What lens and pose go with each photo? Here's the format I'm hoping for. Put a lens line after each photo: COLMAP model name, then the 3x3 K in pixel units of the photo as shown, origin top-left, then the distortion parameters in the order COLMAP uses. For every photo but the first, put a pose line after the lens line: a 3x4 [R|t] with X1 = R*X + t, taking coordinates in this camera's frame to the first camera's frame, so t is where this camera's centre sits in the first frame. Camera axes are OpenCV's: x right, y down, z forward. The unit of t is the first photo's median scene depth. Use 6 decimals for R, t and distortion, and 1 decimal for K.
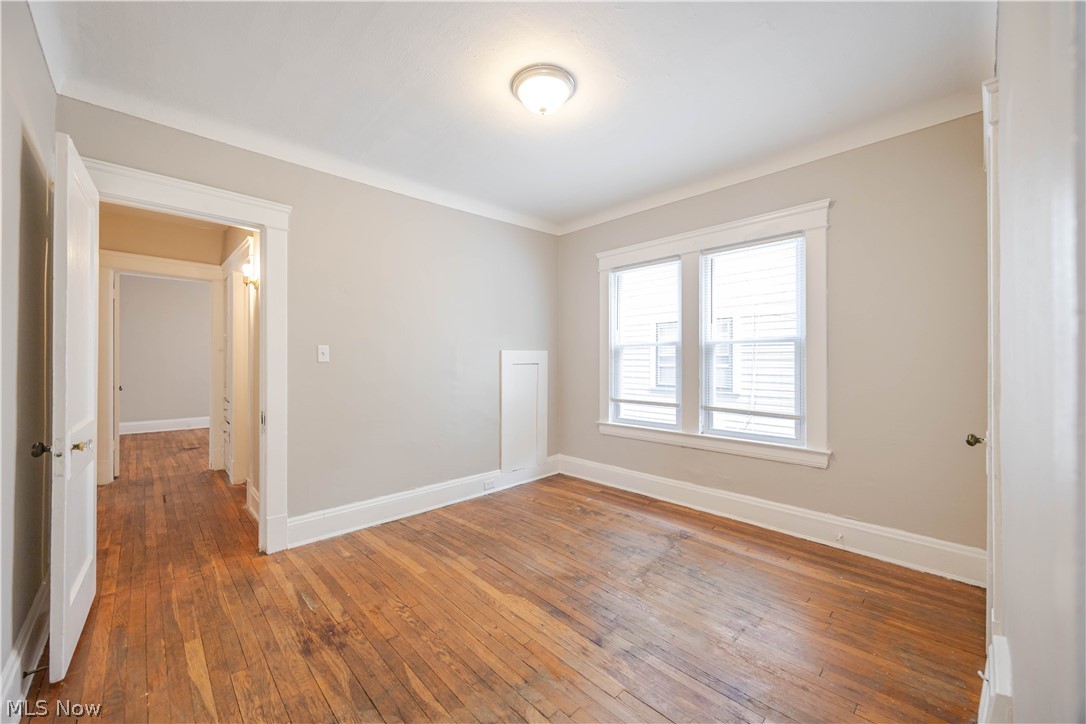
lens RADIAL K [[432.8, 0, 542.4], [0, 432.8, 354.7], [0, 0, 1]] dist [-0.001389, -0.000107]
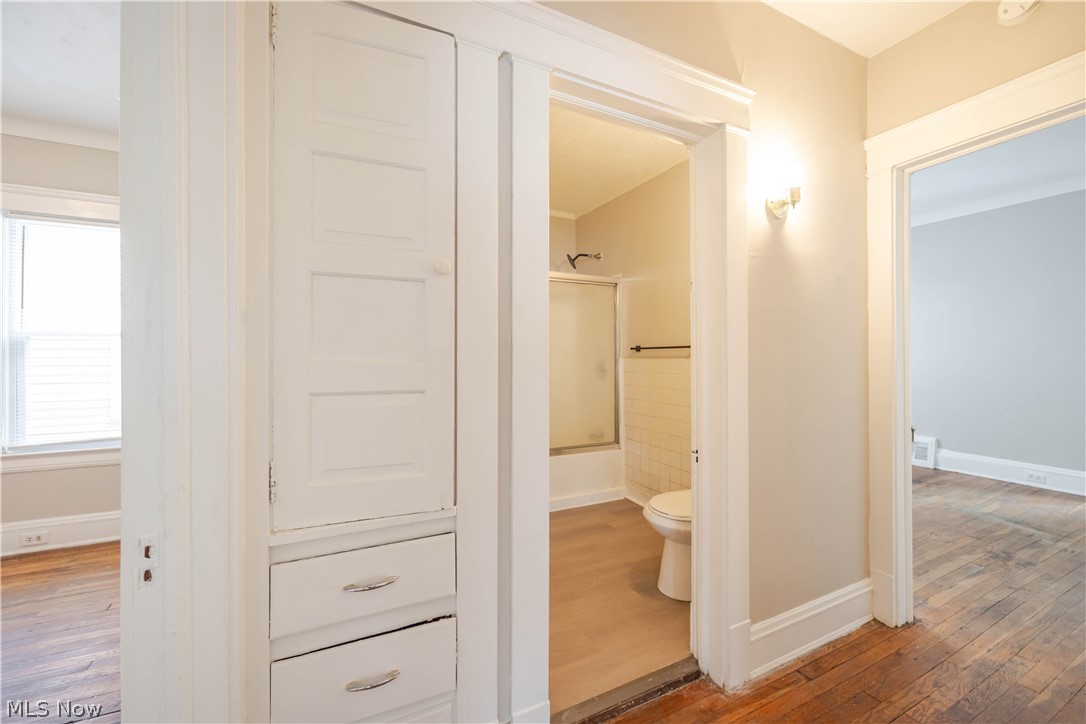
lens RADIAL K [[430.5, 0, 535.2], [0, 430.5, 354.6], [0, 0, 1]] dist [-0.000653, -0.000106]
pose [[0.281798, -0.004053, 0.959465, -1.515575], [-0.004456, 0.999975, 0.005532, 0.009212], [-0.959463, -0.005835, 0.281773, 1.400732]]
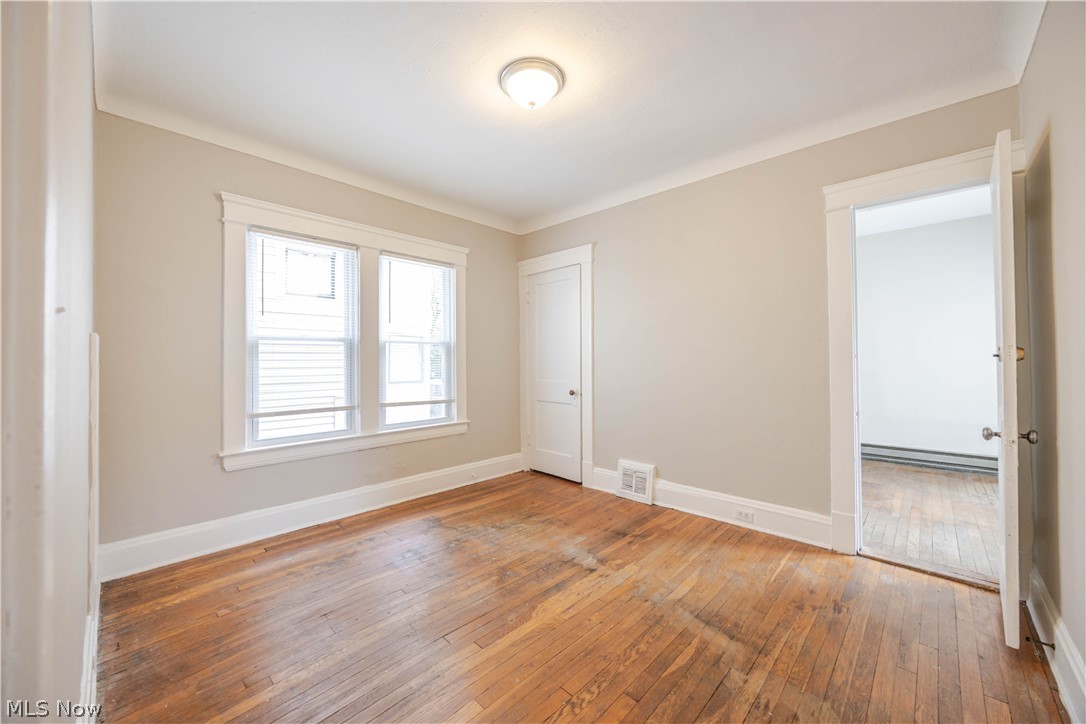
lens RADIAL K [[417.5, 0, 542.2], [0, 417.5, 356.7], [0, 0, 1]] dist [-0.000192, -0.000055]
pose [[-0.072936, 0.008830, 0.997298, -0.764810], [-0.010401, 0.999900, -0.009614, 0.016704], [-0.997282, -0.011074, -0.072837, 0.840637]]
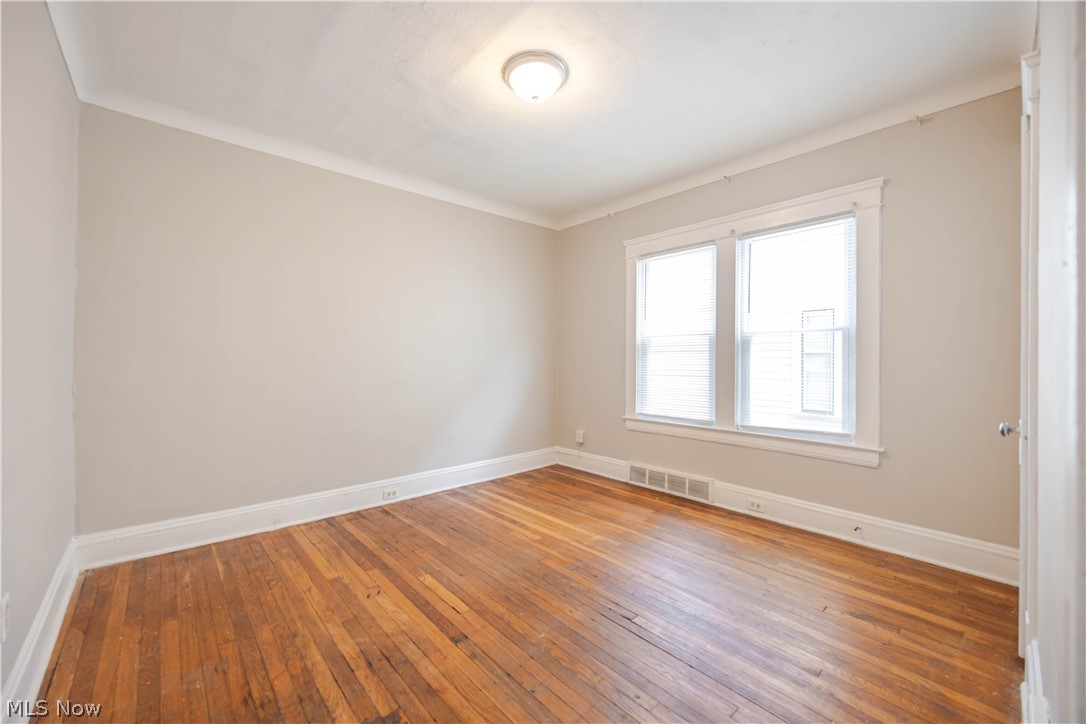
lens RADIAL K [[437.2, 0, 541.3], [0, 437.2, 356.7], [0, 0, 1]] dist [0.000060, 0.000026]
pose [[0.999346, -0.003905, -0.035940, -0.030410], [0.004641, 0.999781, 0.020413, 0.002136], [0.035852, -0.020566, 0.999145, 0.040283]]
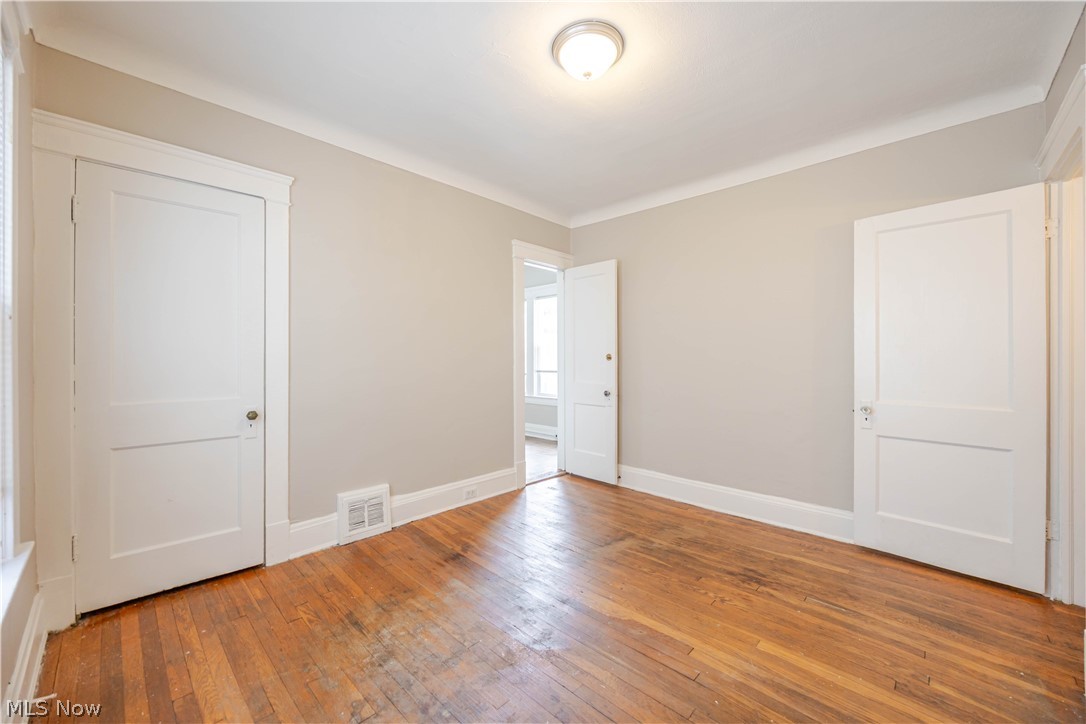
lens RADIAL K [[415.4, 0, 556.1], [0, 415.4, 357.1], [0, 0, 1]] dist [-0.010169, -0.000045]
pose [[-0.997155, -0.000474, -0.075374, 0.104833], [0.000166, 0.999964, -0.008488, 0.019671], [0.075375, -0.008477, -0.997119, 1.473673]]
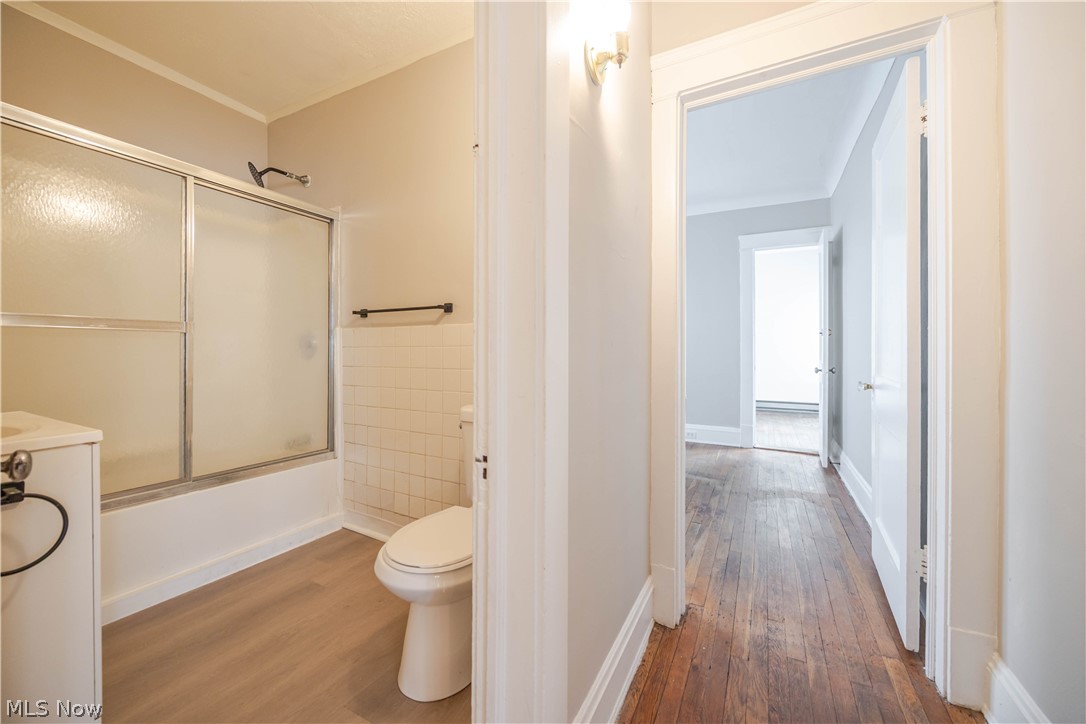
lens RADIAL K [[429.7, 0, 535.8], [0, 429.7, 350.2], [0, 0, 1]] dist [-0.003203, -0.000153]
pose [[-0.330536, -0.006161, 0.943773, -1.180164], [-0.014214, 0.999898, 0.001549, 0.066910], [-0.943686, -0.012903, -0.330589, 1.424086]]
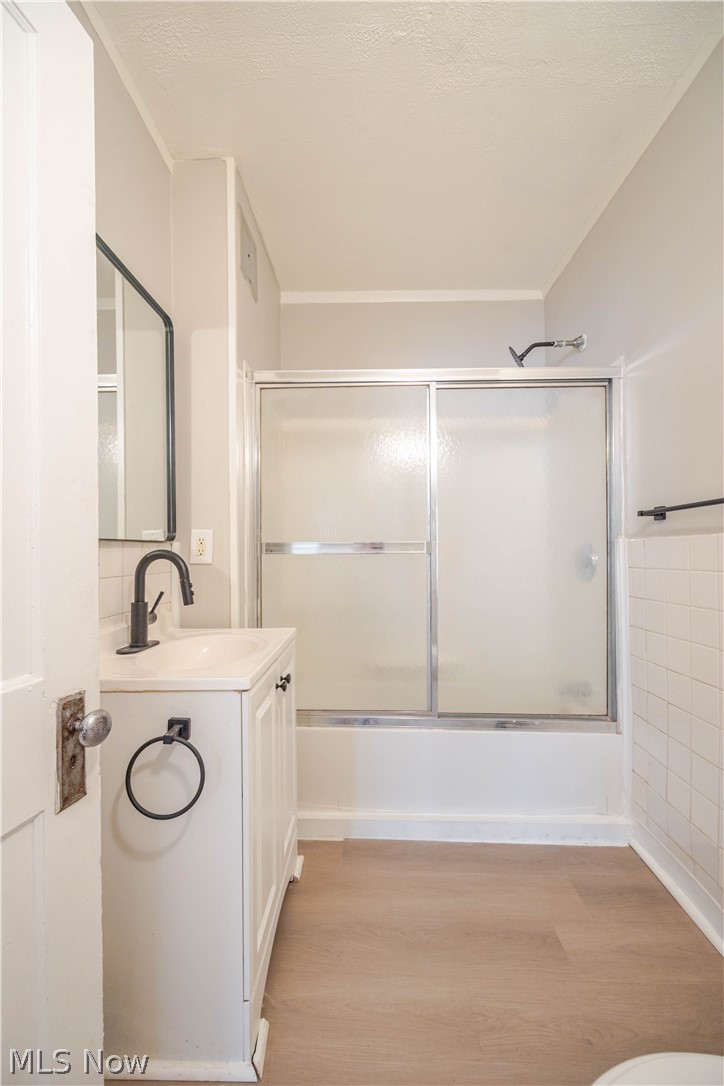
lens RADIAL K [[422.4, 0, 358.1], [0, 422.4, 552.7], [0, 0, 1]] dist [-0.002174, -0.000206]
pose [[0.702060, -0.004872, 0.712101, -0.865928], [0.000997, 0.999982, 0.005858, 0.043275], [-0.712117, -0.003402, 0.702052, 1.365185]]
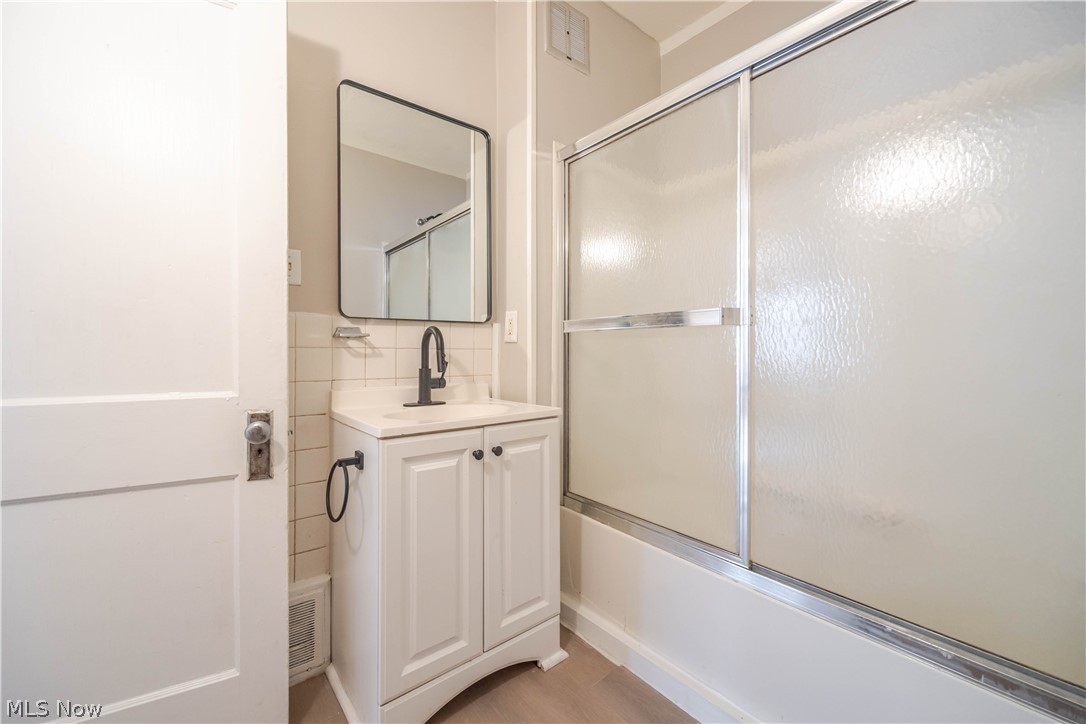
lens RADIAL K [[432.8, 0, 542.4], [0, 432.8, 354.7], [0, 0, 1]] dist [-0.001389, -0.000107]
pose [[0.997699, -0.000517, -0.067803, -0.515037], [0.001292, 0.999934, 0.011376, 0.072856], [0.067793, -0.011437, 0.997634, 1.276638]]
